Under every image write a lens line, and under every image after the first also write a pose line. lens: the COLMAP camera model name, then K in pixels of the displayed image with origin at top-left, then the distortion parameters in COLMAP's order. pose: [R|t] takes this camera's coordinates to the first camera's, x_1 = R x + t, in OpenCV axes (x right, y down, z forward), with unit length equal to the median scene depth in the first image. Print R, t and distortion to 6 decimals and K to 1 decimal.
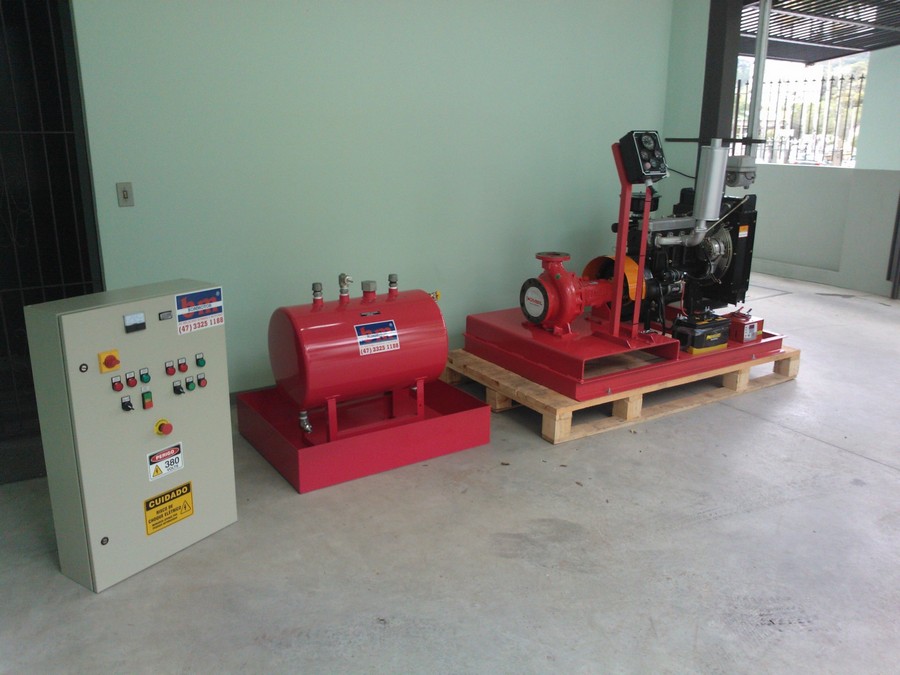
lens RADIAL K [[735.6, 0, 450.0], [0, 735.6, 337.5], [0, 0, 1]] dist [0.141279, -0.329750]
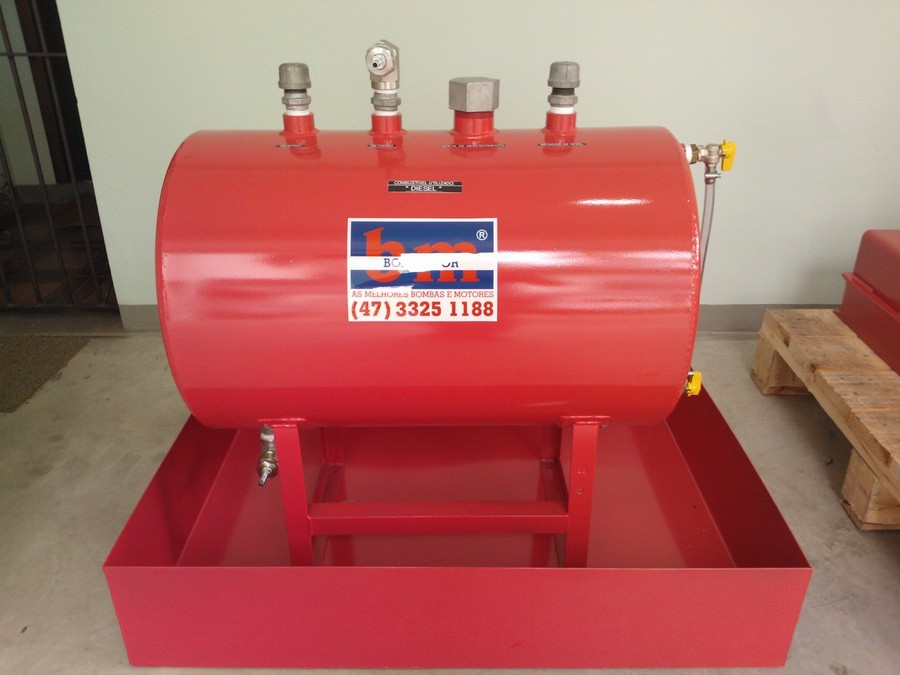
lens RADIAL K [[735.6, 0, 450.0], [0, 735.6, 337.5], [0, 0, 1]] dist [0.141279, -0.329750]
pose [[0.839835, 0.234876, -0.489398, 0.058009], [-0.144682, 0.965787, 0.215227, -0.037446], [0.523206, -0.109949, 0.845084, 0.722784]]
